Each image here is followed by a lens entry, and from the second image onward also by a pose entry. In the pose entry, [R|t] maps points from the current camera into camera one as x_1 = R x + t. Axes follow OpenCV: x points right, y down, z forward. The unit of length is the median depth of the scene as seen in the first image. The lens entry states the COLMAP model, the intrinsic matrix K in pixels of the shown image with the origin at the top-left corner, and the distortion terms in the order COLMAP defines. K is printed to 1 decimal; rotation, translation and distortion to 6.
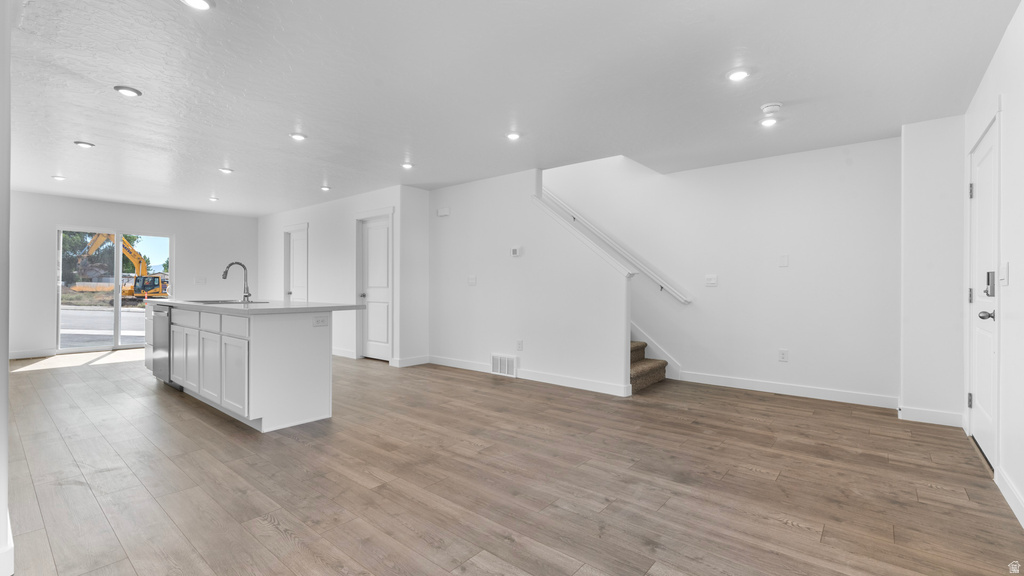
lens RADIAL K [[441.4, 0, 510.0], [0, 441.4, 290.9], [0, 0, 1]] dist [0.001106, -0.000133]
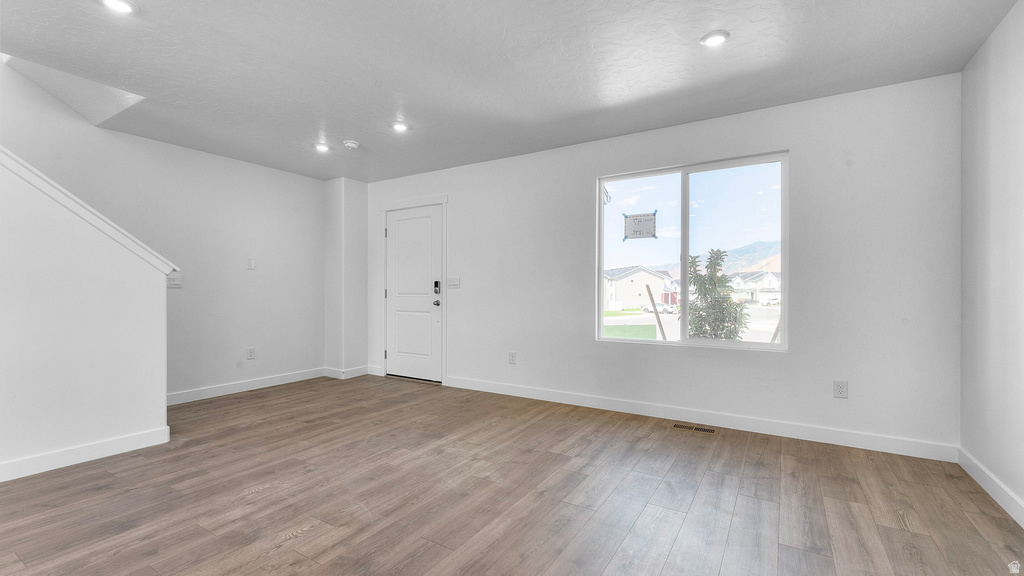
lens RADIAL K [[441.4, 0, 509.3], [0, 441.4, 288.6], [0, 0, 1]] dist [0.001106, -0.000133]
pose [[-0.138260, -0.001717, 0.990394, -0.800601], [0.007440, 0.999968, 0.002772, -0.011172], [-0.990368, 0.007752, -0.138243, 0.826740]]
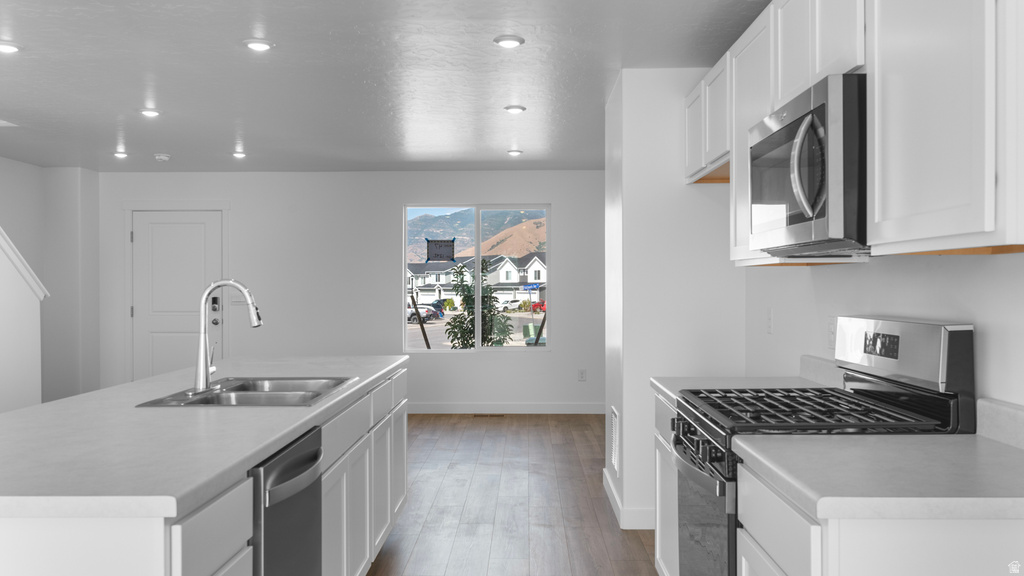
lens RADIAL K [[895.3, 0, 511.8], [0, 895.3, 287.1], [0, 0, 1]] dist [0.001300, -0.003764]
pose [[-0.630101, -0.005681, 0.776492, -2.094501], [0.006794, 0.999895, 0.012829, -0.105251], [-0.776483, 0.013359, -0.629996, 2.015863]]
